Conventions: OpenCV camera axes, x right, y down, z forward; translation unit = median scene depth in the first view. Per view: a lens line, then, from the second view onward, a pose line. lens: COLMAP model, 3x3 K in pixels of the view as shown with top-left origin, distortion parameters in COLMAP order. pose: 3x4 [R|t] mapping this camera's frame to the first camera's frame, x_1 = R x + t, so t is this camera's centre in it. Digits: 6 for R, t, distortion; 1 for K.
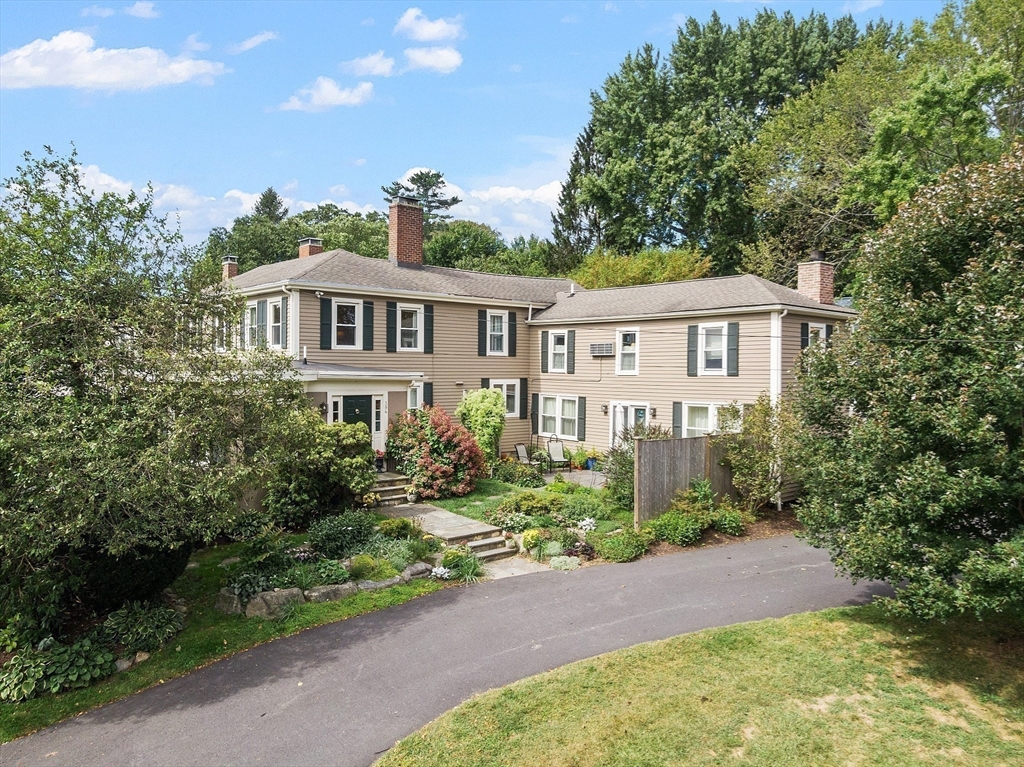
lens RADIAL K [[704.8, 0, 512.0], [0, 704.8, 383.5], [0, 0, 1]] dist [0.000761, -0.000273]
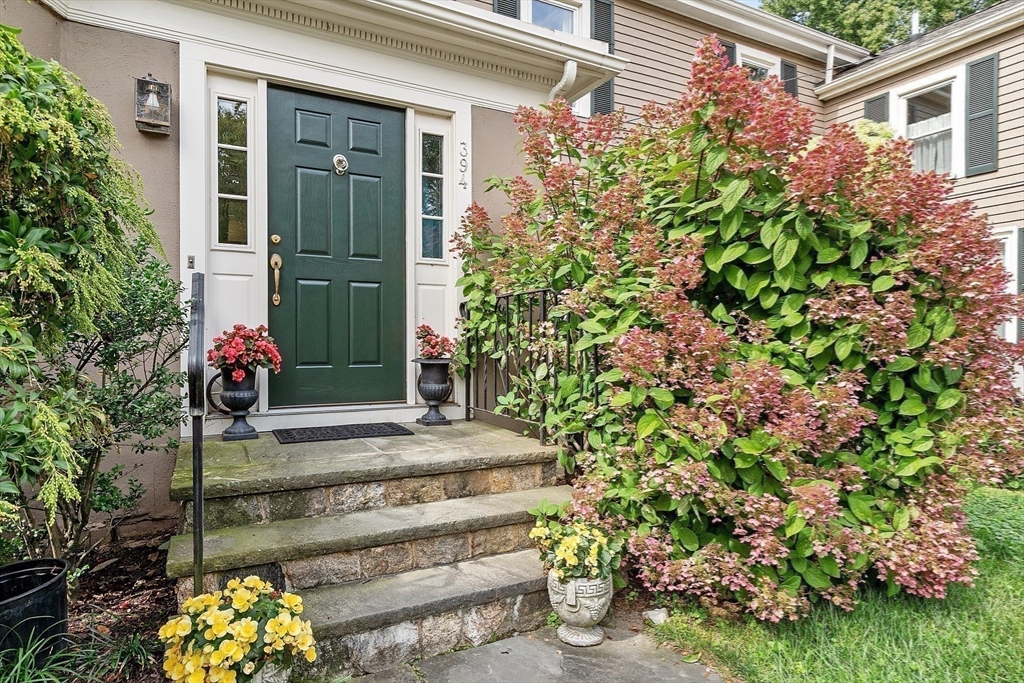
lens RADIAL K [[604.4, 0, 512.0], [0, 604.4, 341.5], [0, 0, 1]] dist [0.003618, 0.000339]
pose [[0.976958, -0.008398, -0.213267, -0.101677], [0.004085, 0.999778, -0.020655, 0.088470], [0.213393, 0.019308, 0.976776, 0.691026]]
